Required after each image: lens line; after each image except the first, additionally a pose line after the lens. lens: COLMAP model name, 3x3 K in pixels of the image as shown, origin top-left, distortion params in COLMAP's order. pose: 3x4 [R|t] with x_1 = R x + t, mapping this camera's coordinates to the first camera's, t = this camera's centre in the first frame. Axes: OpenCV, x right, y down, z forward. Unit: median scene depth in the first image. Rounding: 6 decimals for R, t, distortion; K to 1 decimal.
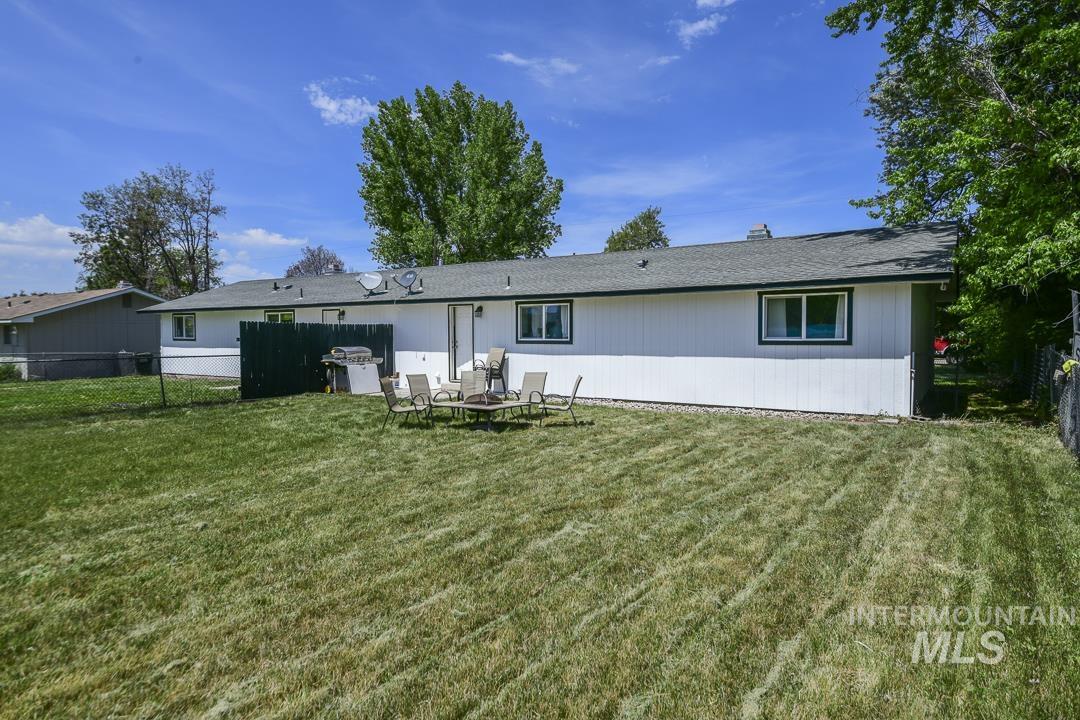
lens RADIAL K [[651.5, 0, 540.0], [0, 651.5, 360.0], [0, 0, 1]] dist [0.004725, -0.000863]
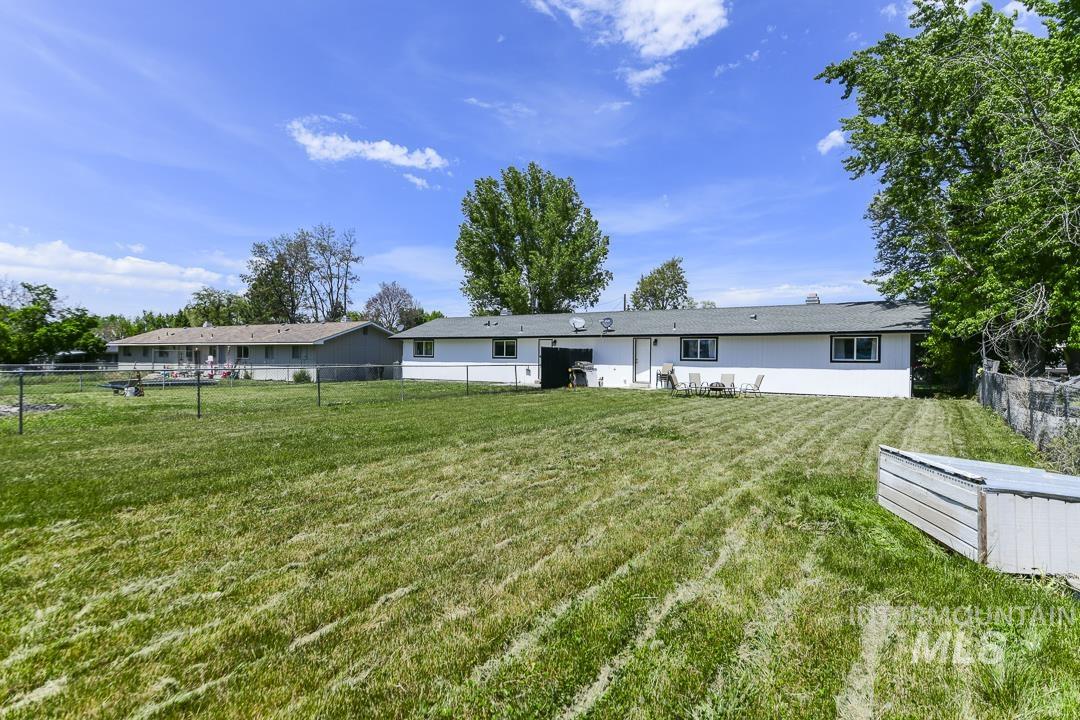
lens RADIAL K [[577.2, 0, 540.0], [0, 577.2, 360.0], [0, 0, 1]] dist [0.002025, 0.000487]
pose [[0.999913, 0.012522, -0.004129, -0.377356], [-0.012649, 0.999393, -0.032451, 0.025830], [0.003721, 0.032501, 0.999465, -0.527560]]
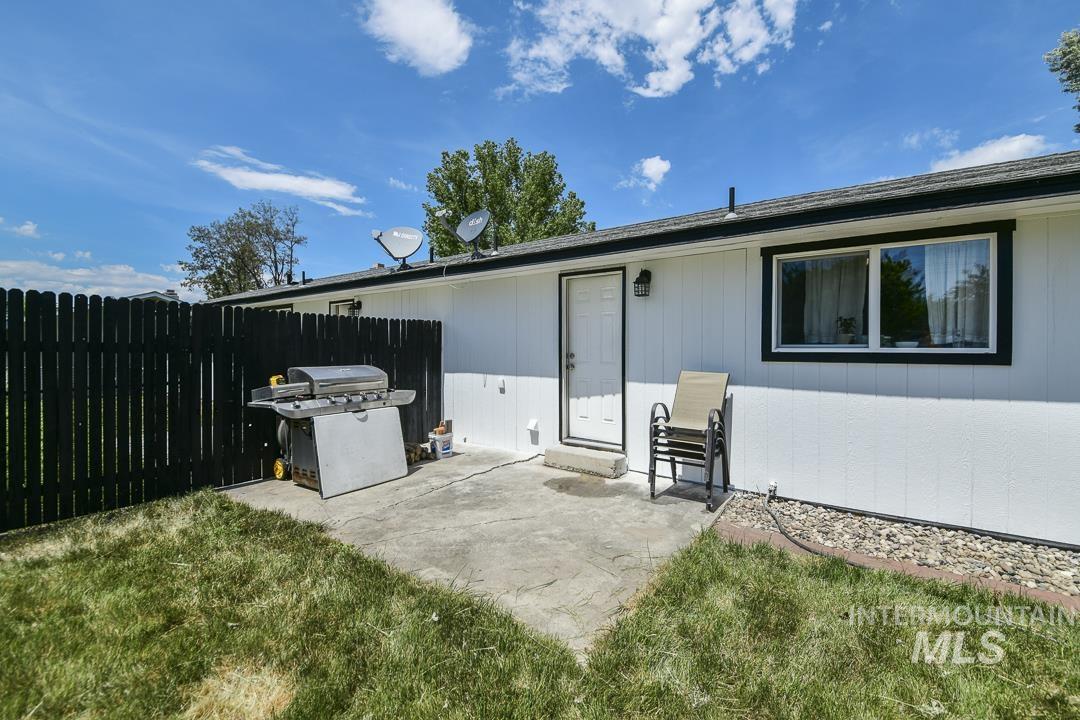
lens RADIAL K [[464.5, 0, 540.0], [0, 464.5, 360.0], [0, 0, 1]] dist [-0.000970, -0.000041]
pose [[0.999374, 0.007365, -0.034607, -0.141684], [-0.008113, 0.999735, -0.021524, -0.017402], [0.034439, 0.021791, 0.999169, 0.668399]]
